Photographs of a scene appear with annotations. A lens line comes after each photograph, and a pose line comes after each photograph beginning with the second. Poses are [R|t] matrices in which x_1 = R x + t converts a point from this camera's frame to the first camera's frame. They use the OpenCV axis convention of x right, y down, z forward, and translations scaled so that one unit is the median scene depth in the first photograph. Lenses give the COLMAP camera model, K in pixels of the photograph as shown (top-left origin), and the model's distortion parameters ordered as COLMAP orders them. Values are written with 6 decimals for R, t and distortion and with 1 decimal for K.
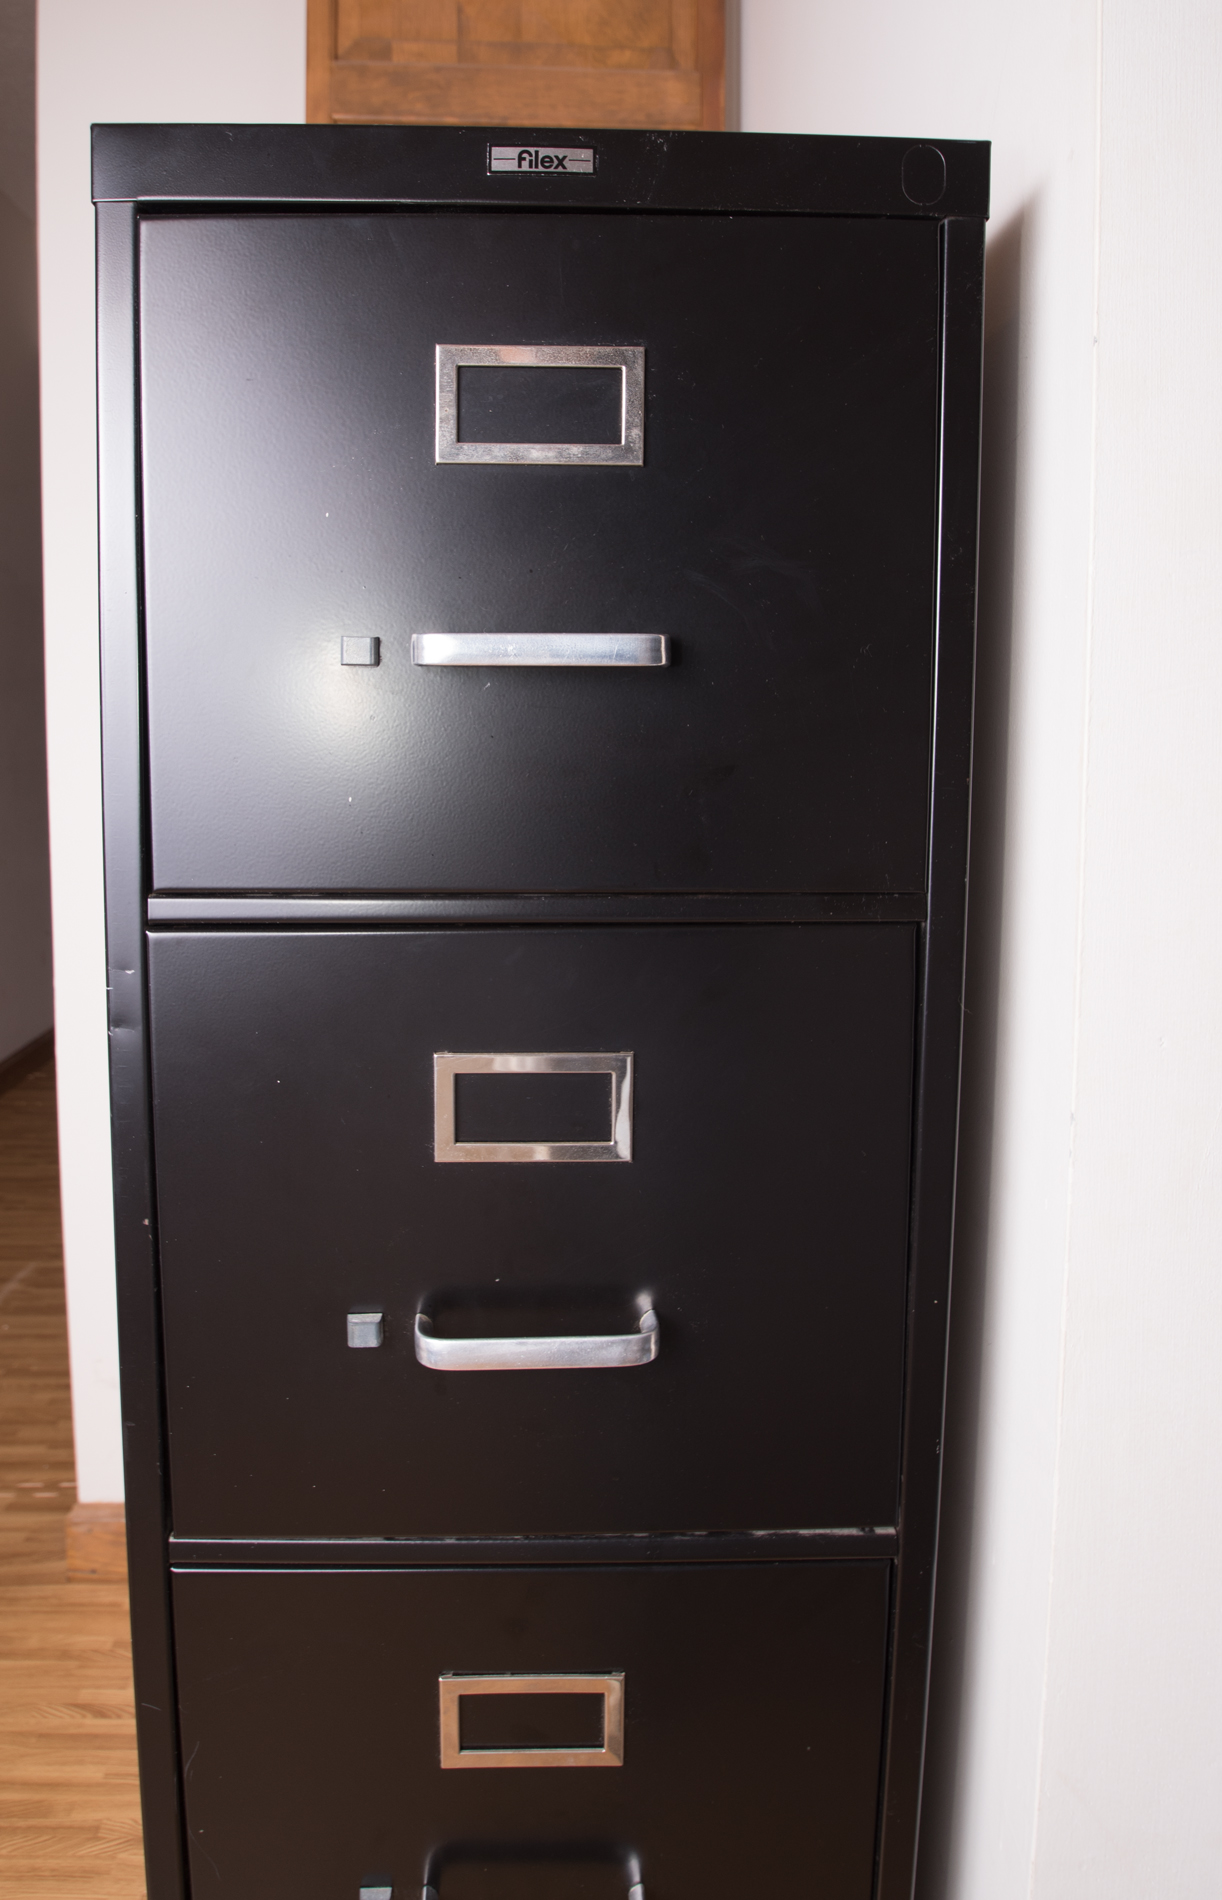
lens RADIAL K [[1012.7, 0, 577.1], [0, 1012.7, 796.2], [0, 0, 1]] dist [-0.042293, 0.005946]
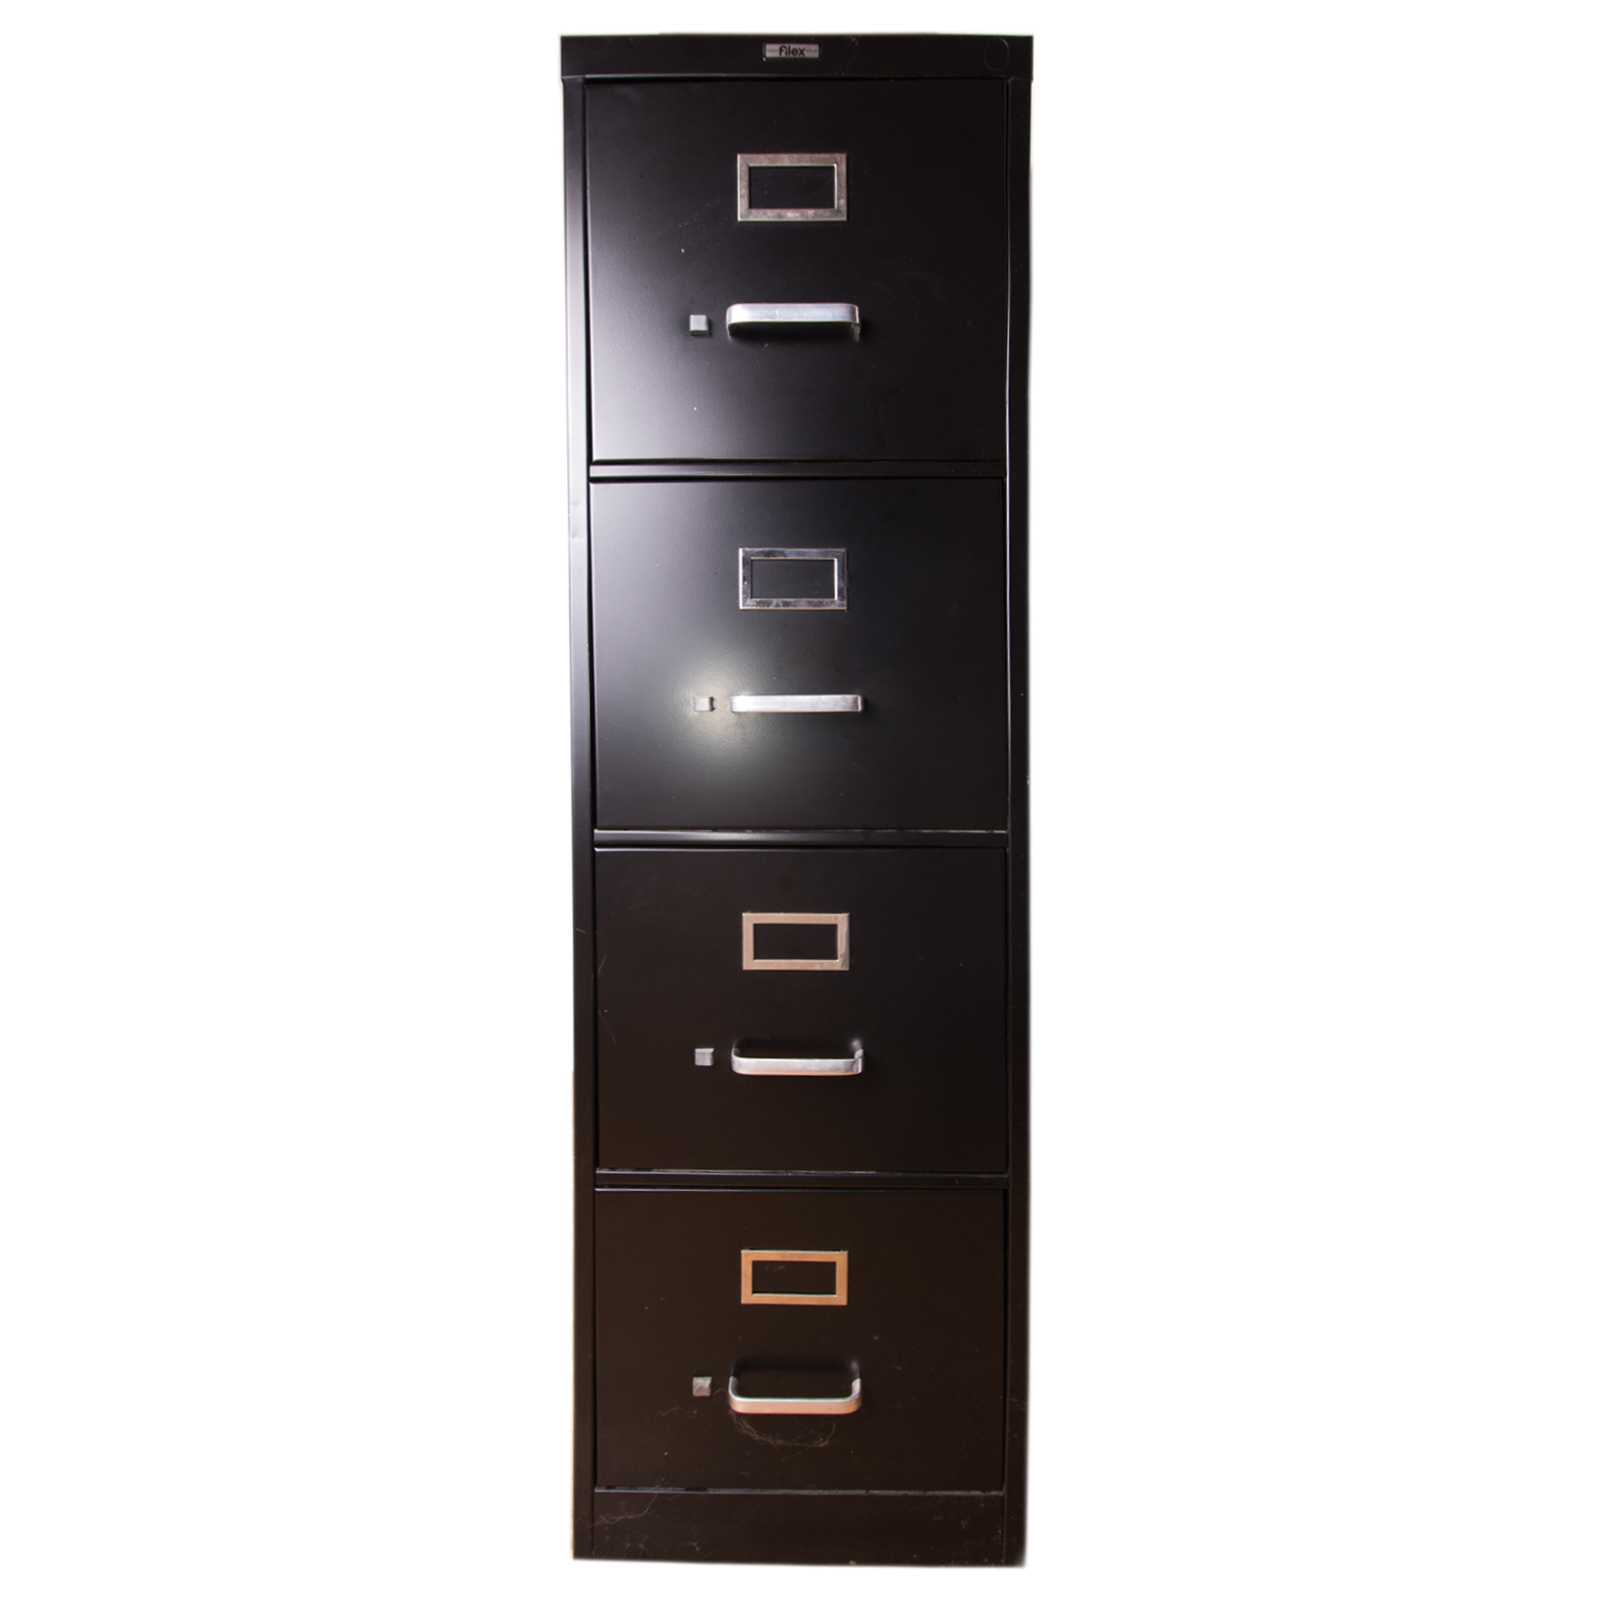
lens RADIAL K [[526.8, 0, 785.0], [0, 526.8, 795.3], [0, 0, 1]] dist [0.008735, 0.000031]
pose [[0.998233, -0.013517, -0.057856, -0.007239], [0.010227, 0.998334, -0.056793, 0.789806], [0.058528, 0.056101, 0.996708, 0.052991]]
